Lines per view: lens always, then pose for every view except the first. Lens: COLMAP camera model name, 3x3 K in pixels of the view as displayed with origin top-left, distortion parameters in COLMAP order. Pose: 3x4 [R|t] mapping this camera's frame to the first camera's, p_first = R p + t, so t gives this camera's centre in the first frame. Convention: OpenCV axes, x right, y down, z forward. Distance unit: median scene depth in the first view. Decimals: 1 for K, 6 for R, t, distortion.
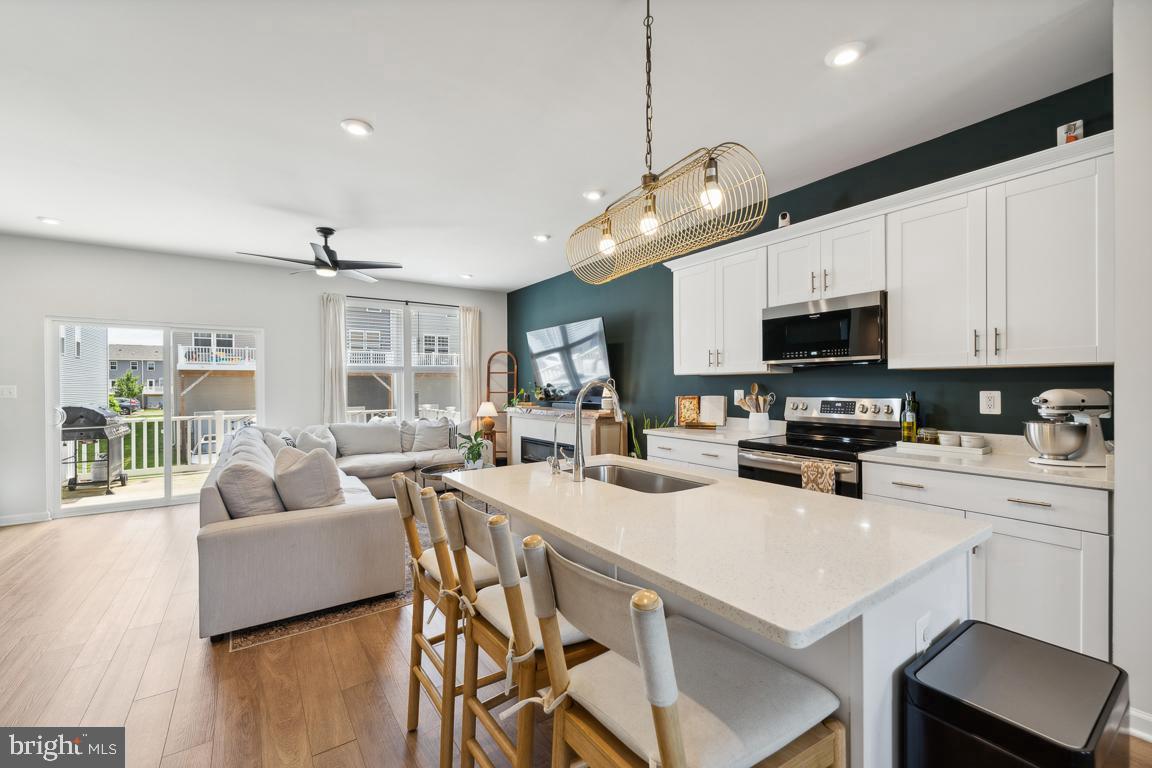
lens RADIAL K [[473.8, 0, 576.9], [0, 473.8, 386.4], [0, 0, 1]] dist [0.003004, 0.000016]
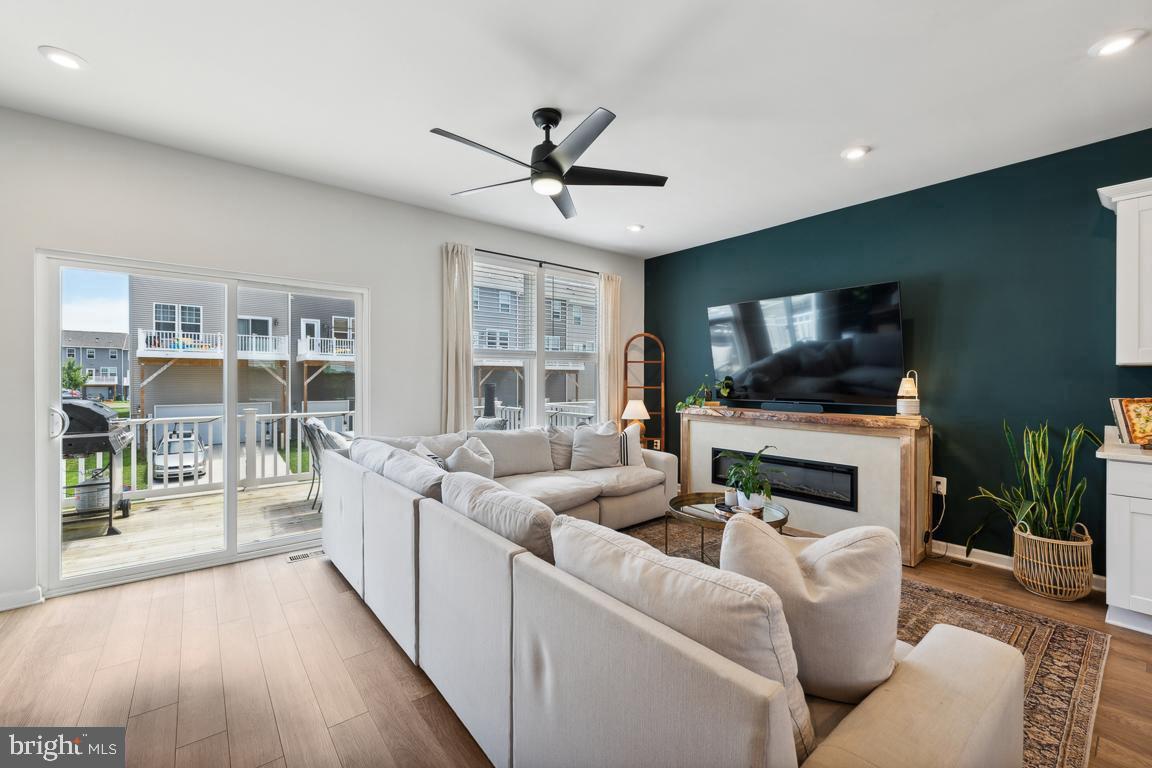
lens RADIAL K [[473.8, 0, 576.0], [0, 473.8, 382.7], [0, 0, 1]] dist [0.003004, 0.000016]
pose [[0.997393, 0.011416, 0.071253, -0.319417], [-0.011534, 0.999933, 0.001249, 0.005015], [-0.071234, -0.002067, 0.997457, 0.239272]]
